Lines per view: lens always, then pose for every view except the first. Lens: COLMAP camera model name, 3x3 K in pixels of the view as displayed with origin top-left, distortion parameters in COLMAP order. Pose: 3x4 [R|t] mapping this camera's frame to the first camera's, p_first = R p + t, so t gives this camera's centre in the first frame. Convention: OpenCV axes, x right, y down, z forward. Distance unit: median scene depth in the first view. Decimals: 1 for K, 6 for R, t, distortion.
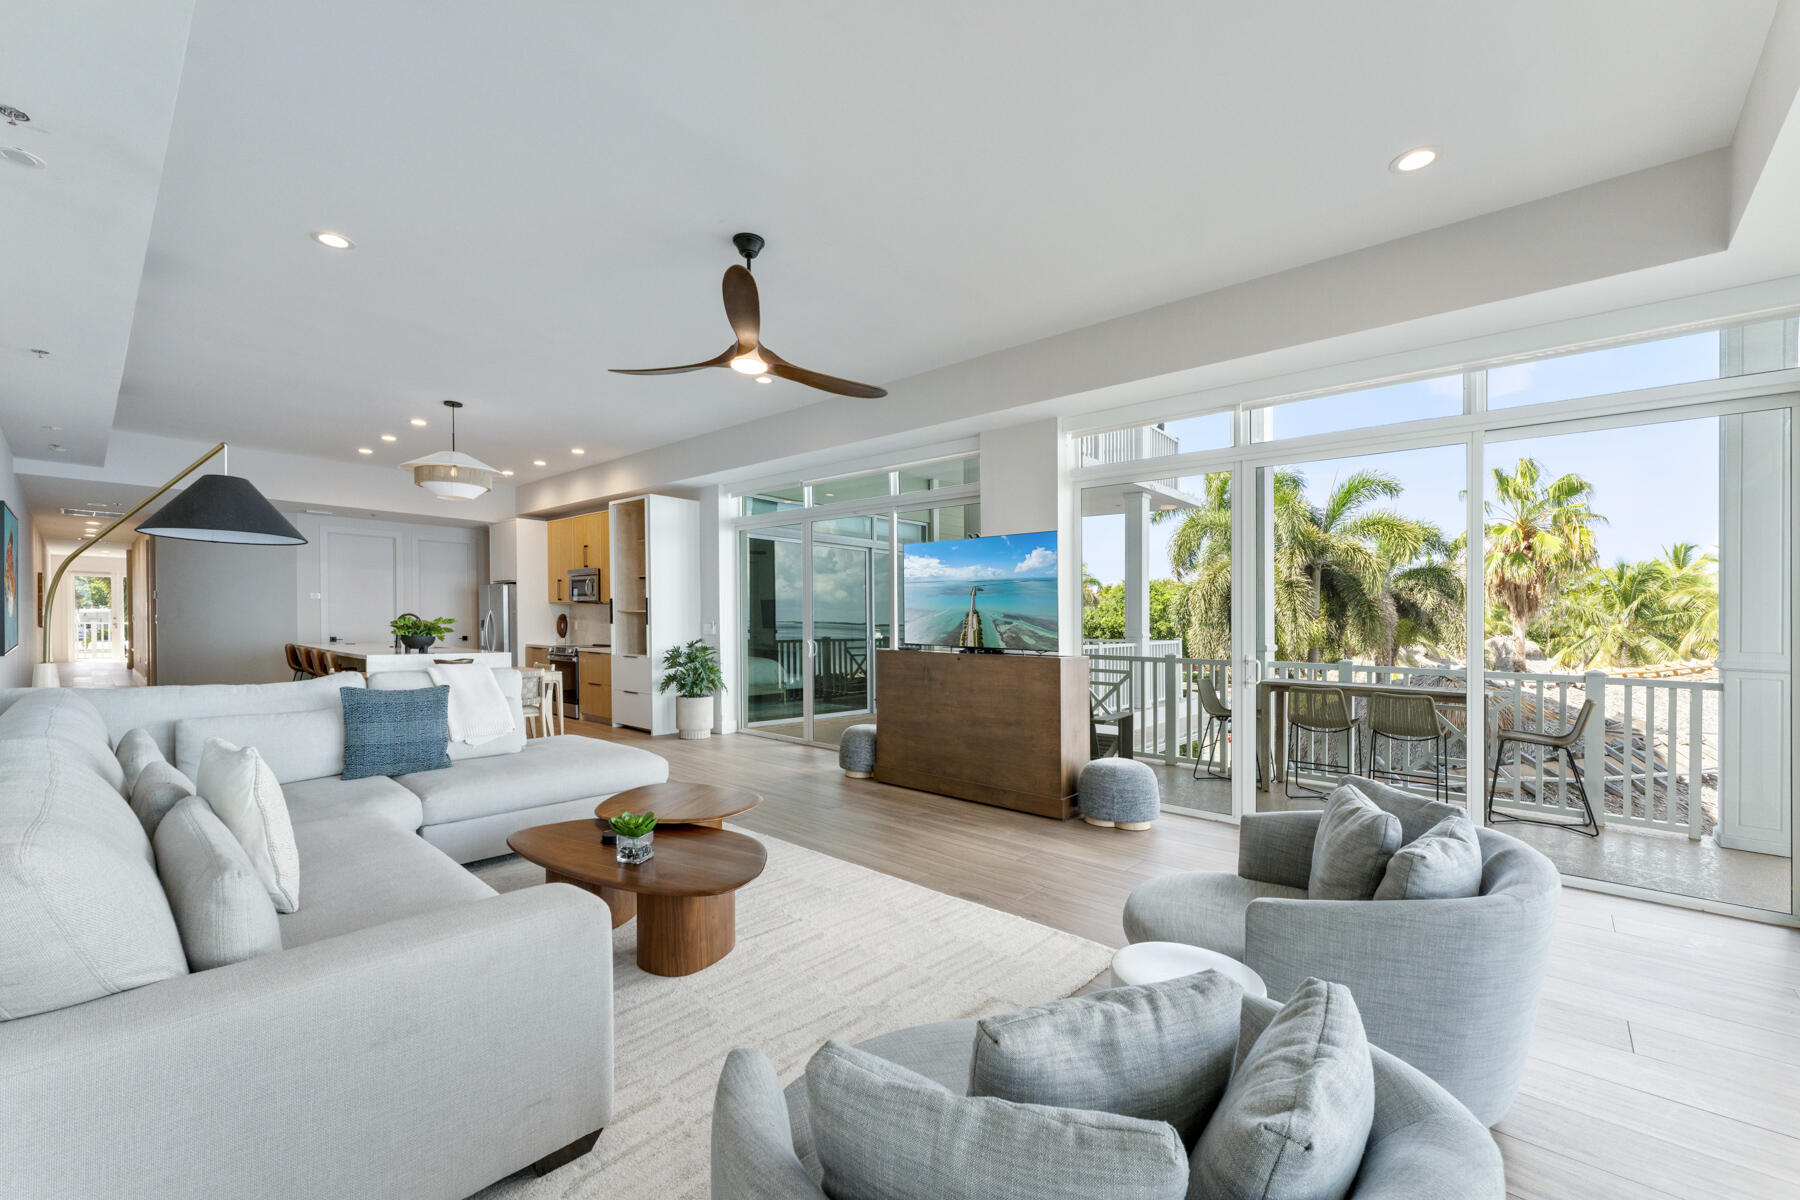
lens RADIAL K [[742.3, 0, 850.8], [0, 742.3, 614.9], [0, 0, 1]] dist [-0.029217, -0.000218]
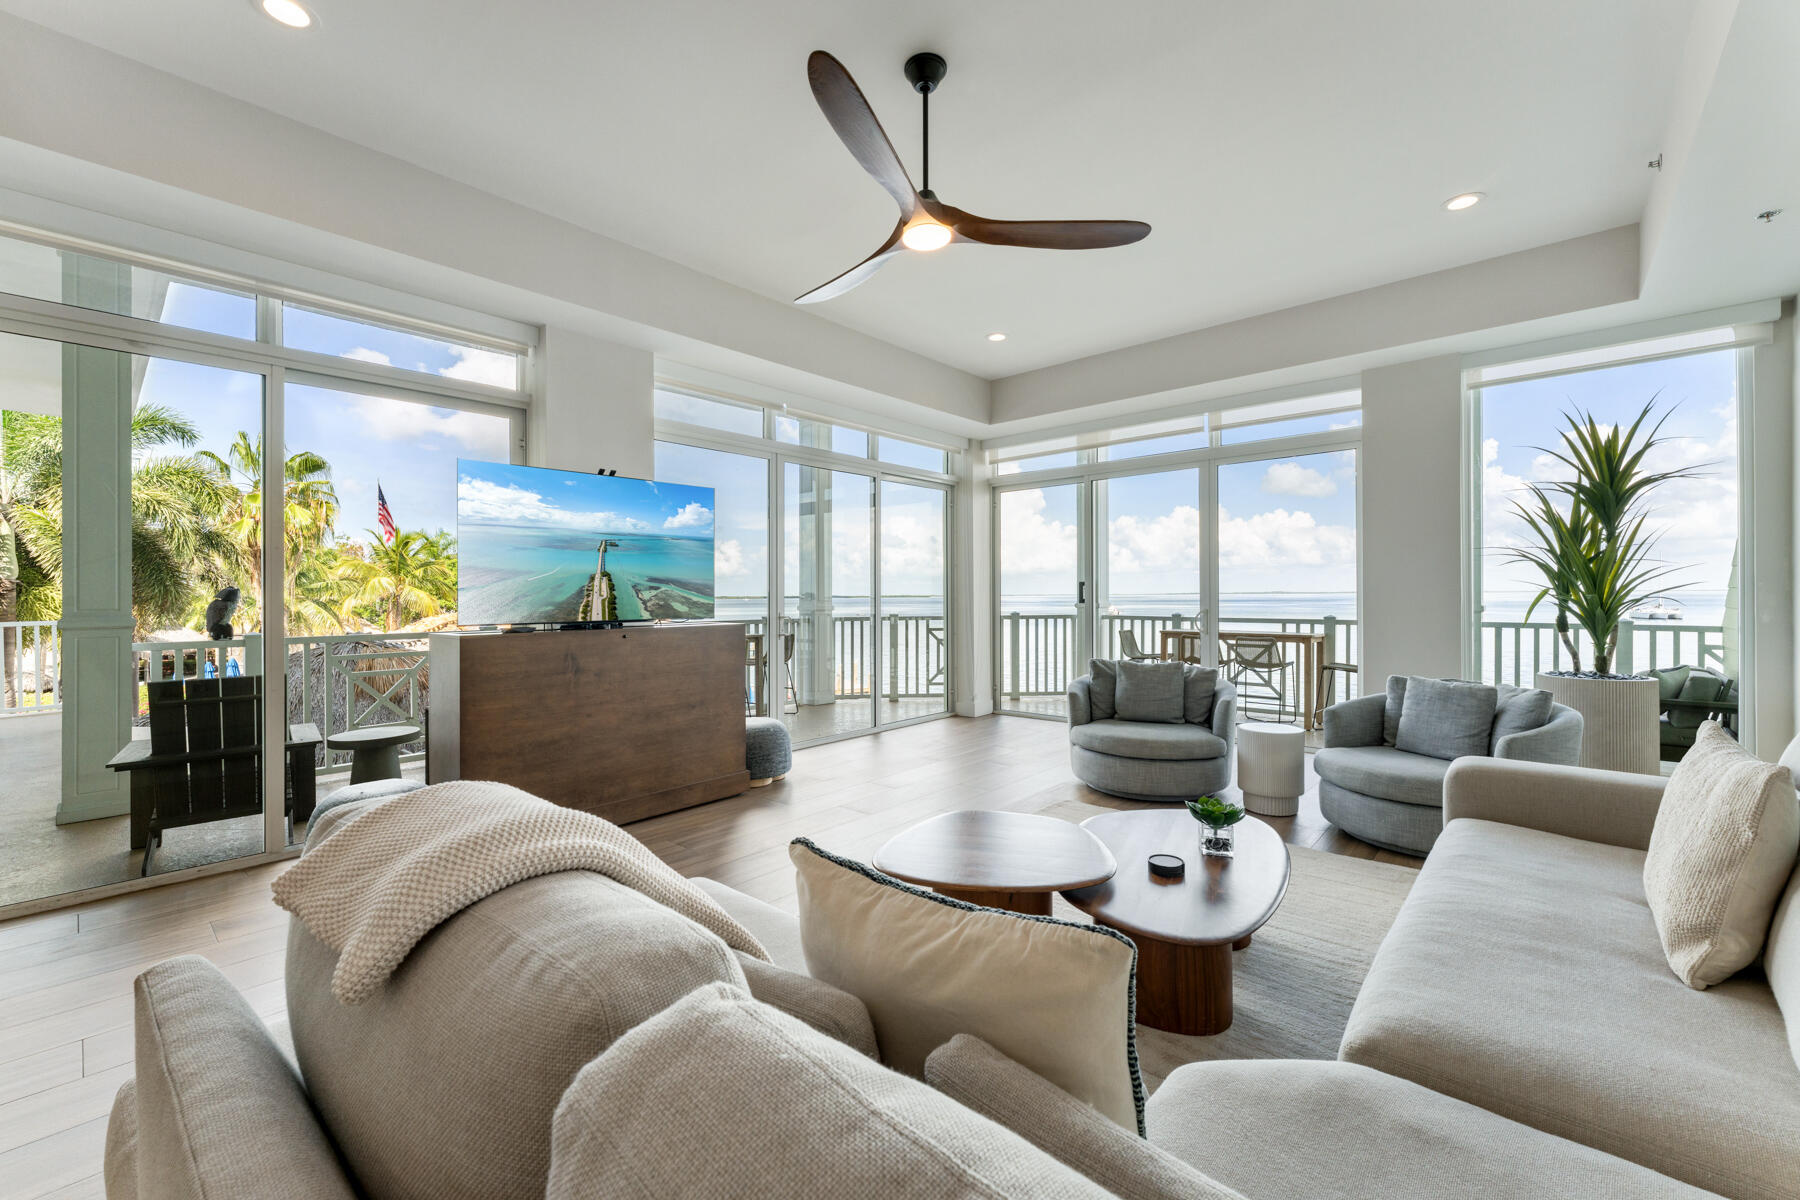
lens RADIAL K [[732.3, 0, 895.6], [0, 732.3, 591.5], [0, 0, 1]] dist [0.003204, 0.000258]
pose [[-0.052040, -0.010538, 0.998589, -0.596941], [-0.001037, 0.999944, 0.010499, 0.005555], [-0.998644, -0.000489, -0.052048, 0.756446]]
